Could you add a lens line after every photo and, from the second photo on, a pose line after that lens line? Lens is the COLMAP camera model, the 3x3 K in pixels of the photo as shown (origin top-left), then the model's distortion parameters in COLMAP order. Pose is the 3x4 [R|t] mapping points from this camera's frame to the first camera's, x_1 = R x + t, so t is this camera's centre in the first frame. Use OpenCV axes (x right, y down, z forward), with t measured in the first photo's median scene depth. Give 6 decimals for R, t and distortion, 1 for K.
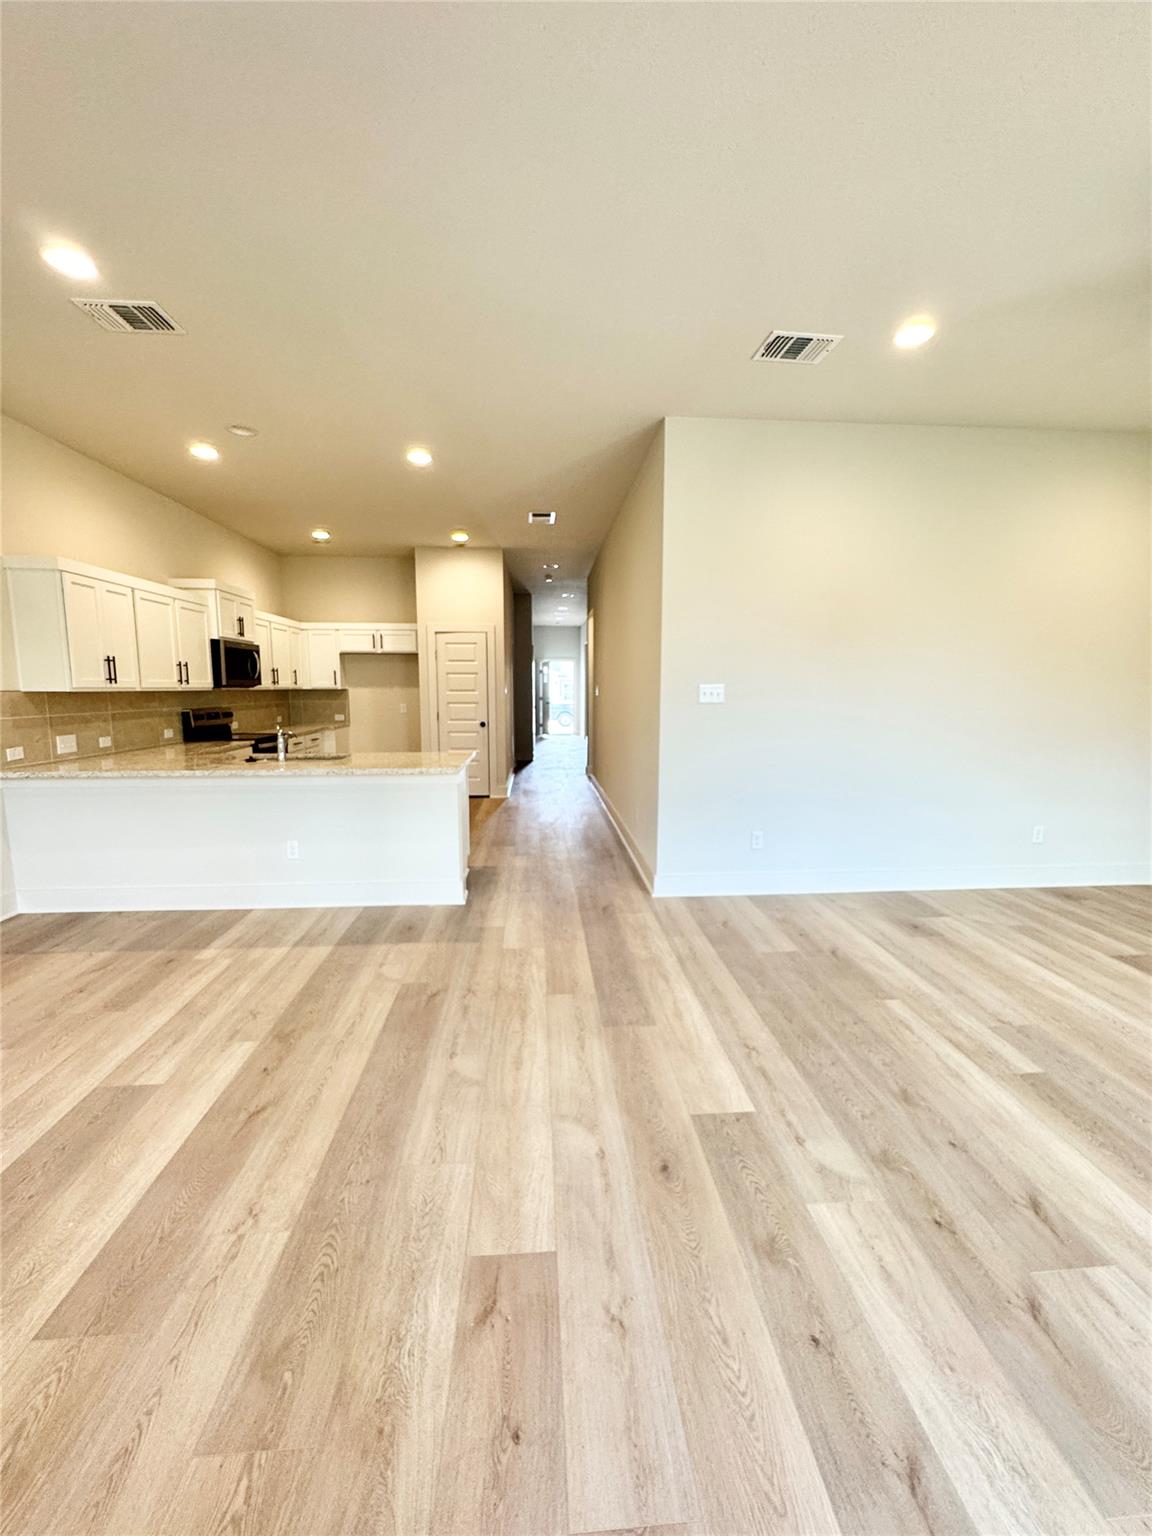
lens RADIAL K [[620.6, 0, 580.7], [0, 620.6, 763.5], [0, 0, 1]] dist [-0.002272, 0.000318]
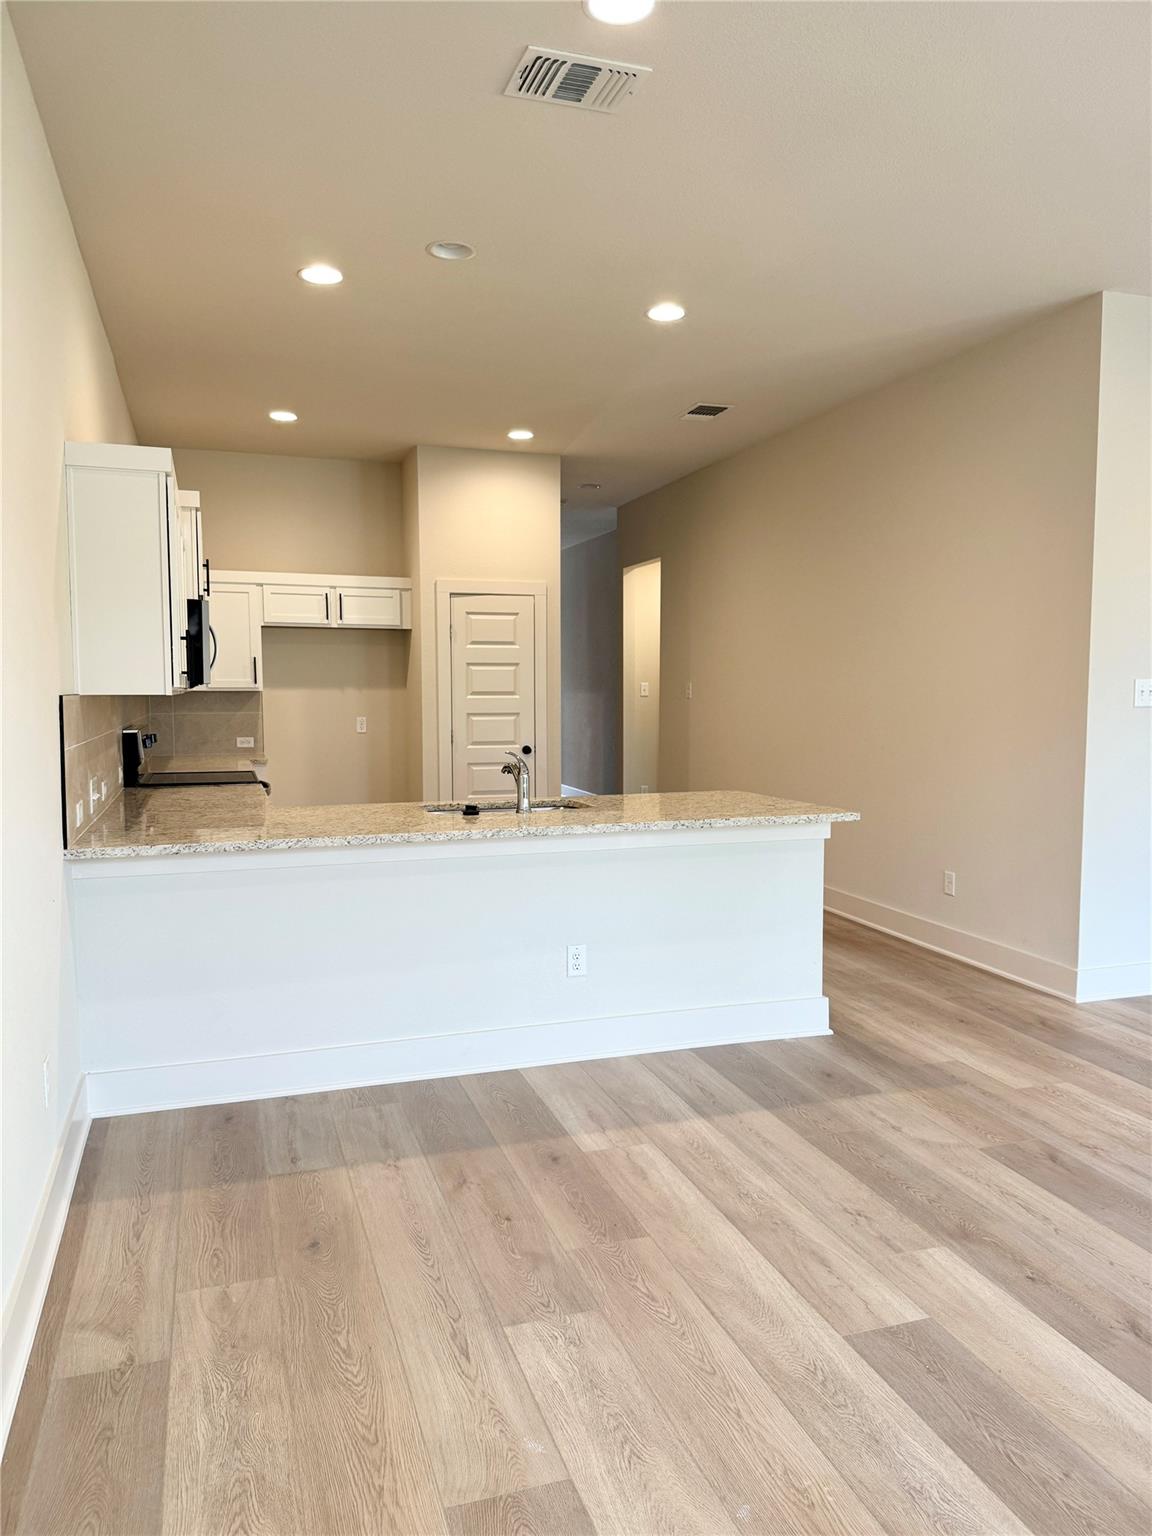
lens RADIAL K [[1082.5, 0, 572.2], [0, 1082.5, 759.5], [0, 0, 1]] dist [0.104288, -0.181429]
pose [[0.969616, -0.018634, 0.243920, -0.821211], [0.032825, 0.997988, -0.054243, 0.005104], [-0.242419, 0.060602, 0.968277, -0.006330]]
